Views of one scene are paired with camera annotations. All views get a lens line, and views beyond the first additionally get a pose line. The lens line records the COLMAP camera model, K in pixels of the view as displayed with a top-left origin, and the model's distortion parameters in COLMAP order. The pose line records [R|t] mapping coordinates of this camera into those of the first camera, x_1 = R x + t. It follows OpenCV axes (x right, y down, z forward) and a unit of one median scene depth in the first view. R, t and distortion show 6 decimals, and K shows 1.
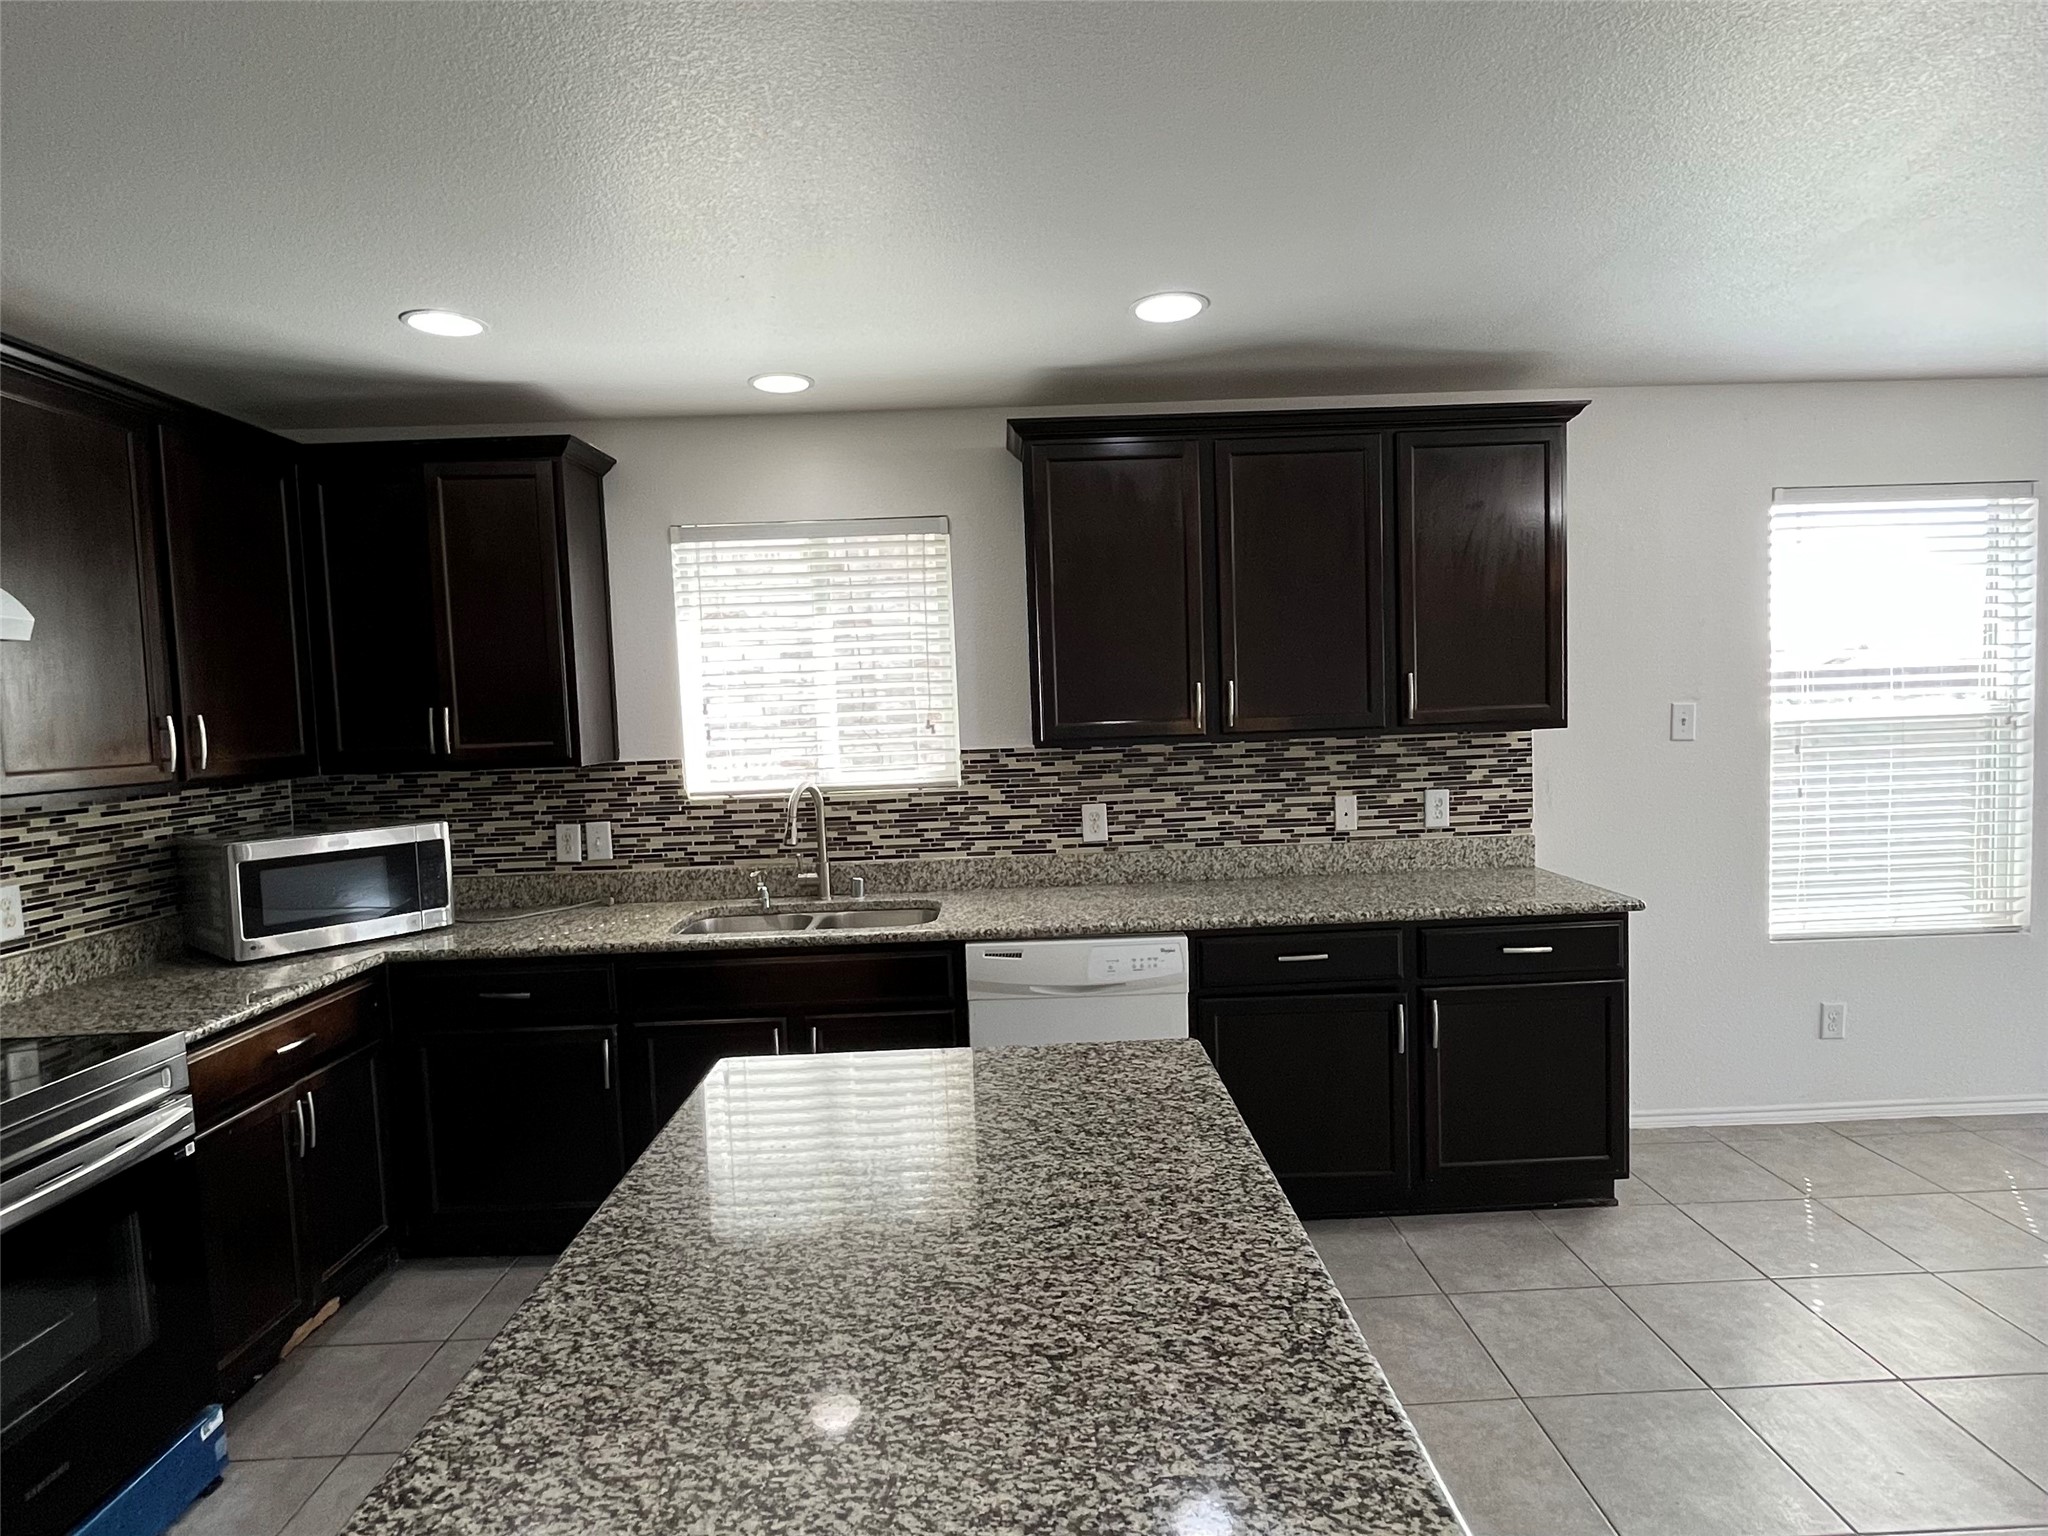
lens RADIAL K [[1099.2, 0, 1028.0], [0, 1099.2, 769.0], [0, 0, 1]] dist [-0.003196, -0.000612]
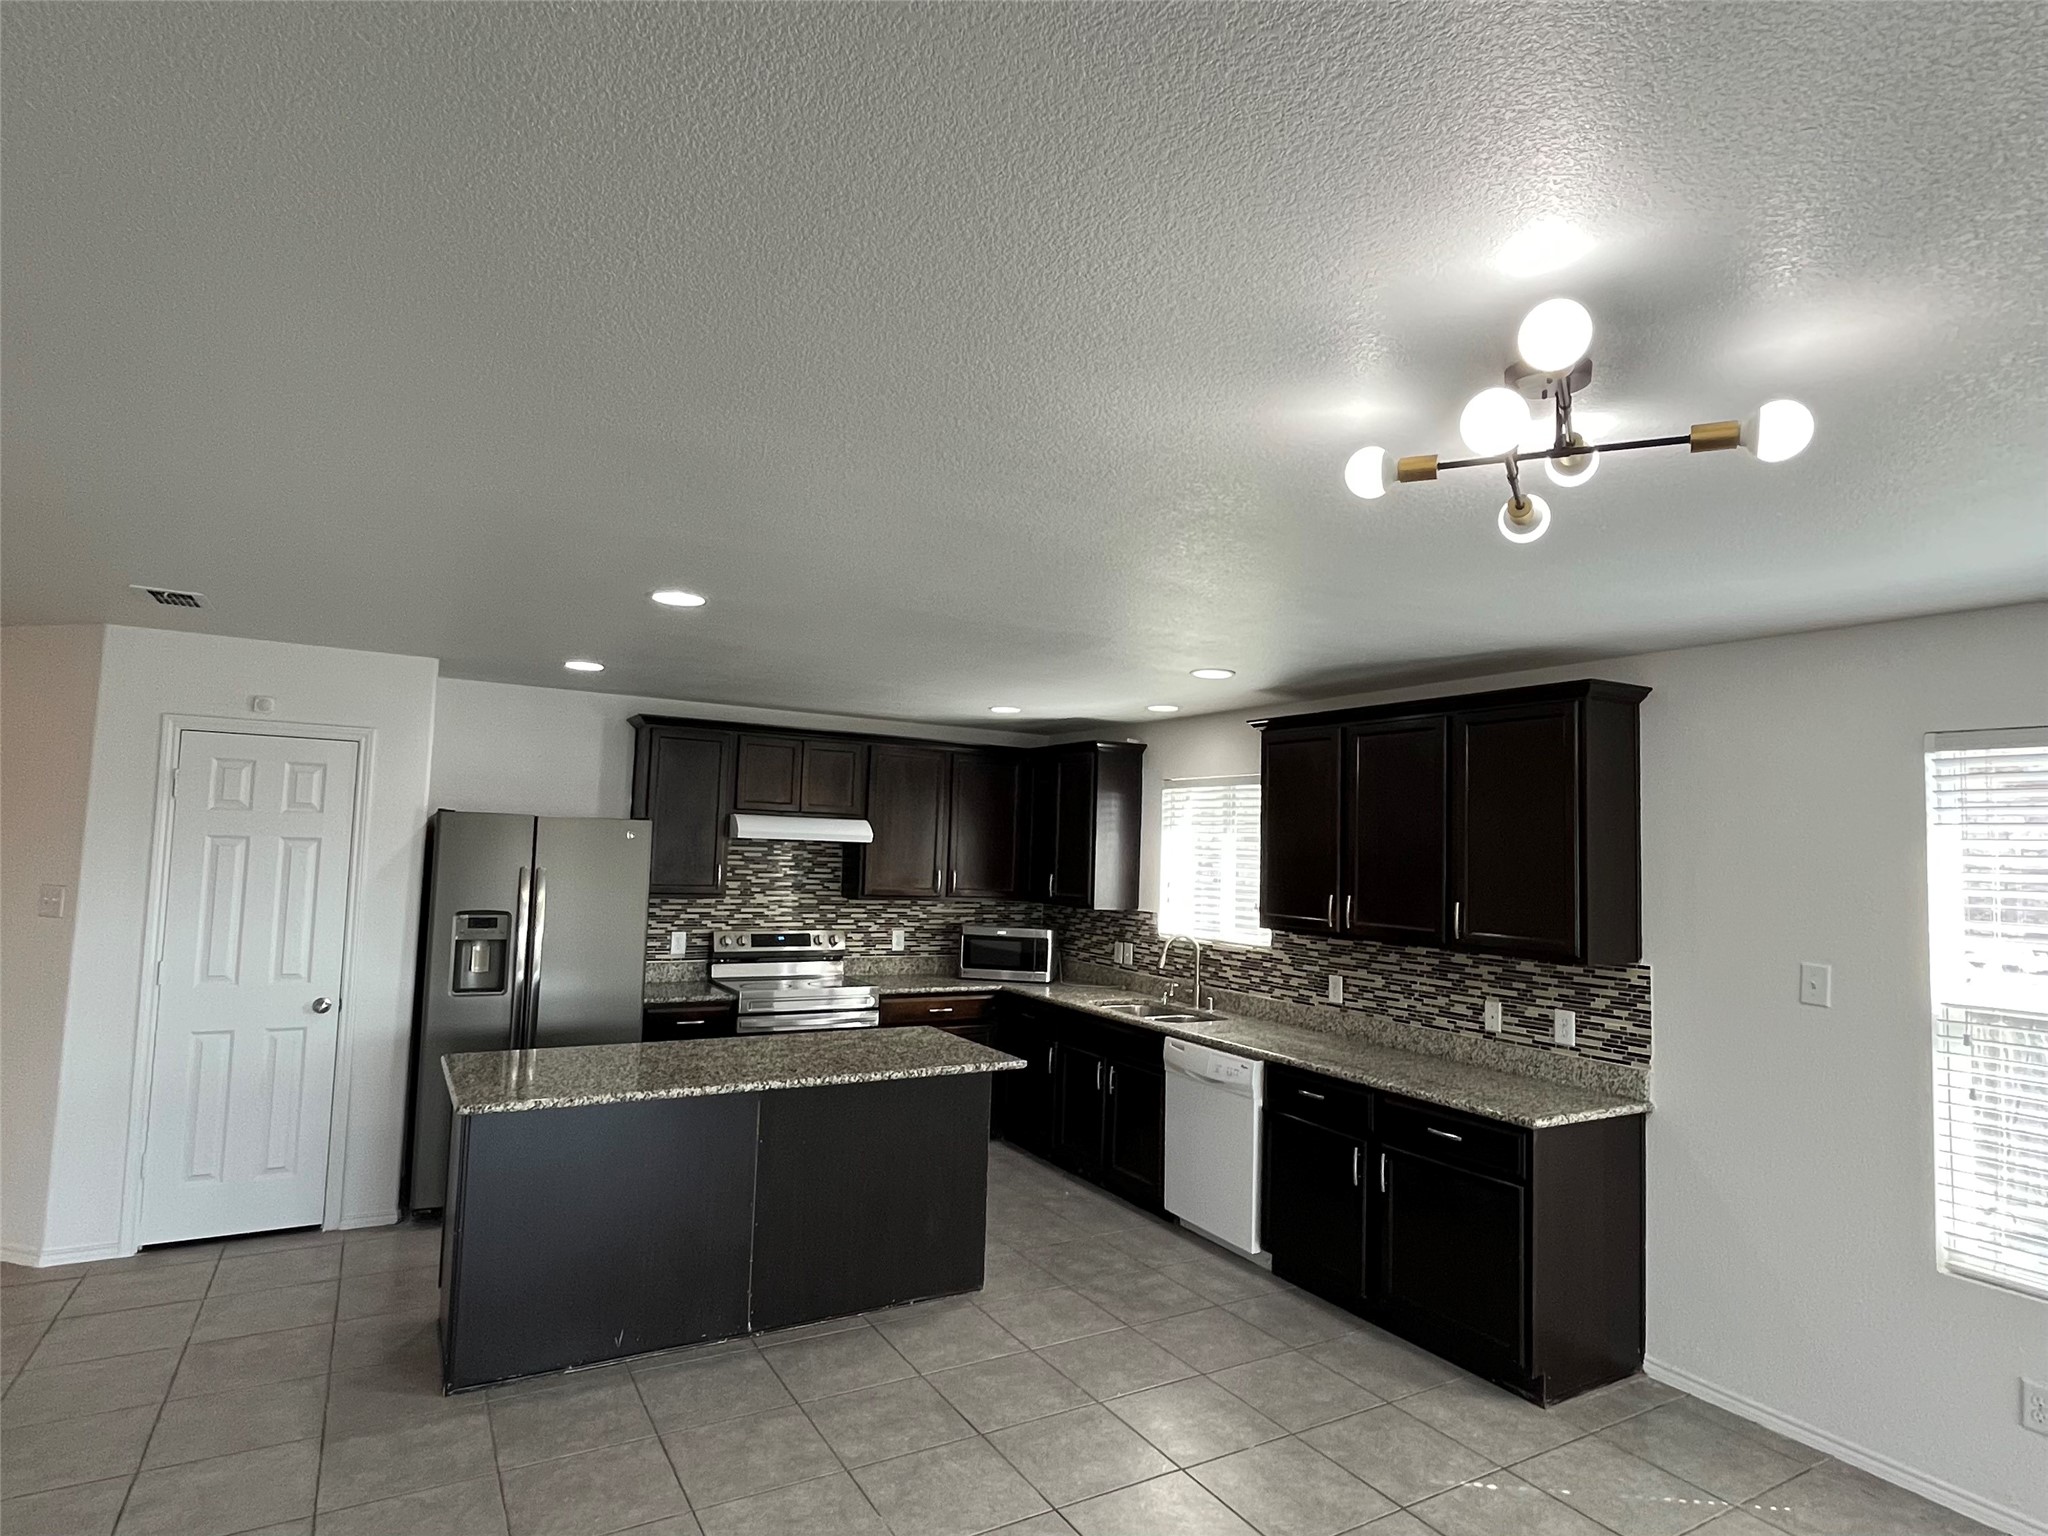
lens RADIAL K [[1099.2, 0, 1031.2], [0, 1099.2, 765.7], [0, 0, 1]] dist [-0.003196, -0.000612]
pose [[0.491824, -0.012603, -0.870603, 1.100037], [-0.108481, 0.991217, -0.075632, -0.086082], [0.863910, 0.131642, 0.486137, -0.047094]]
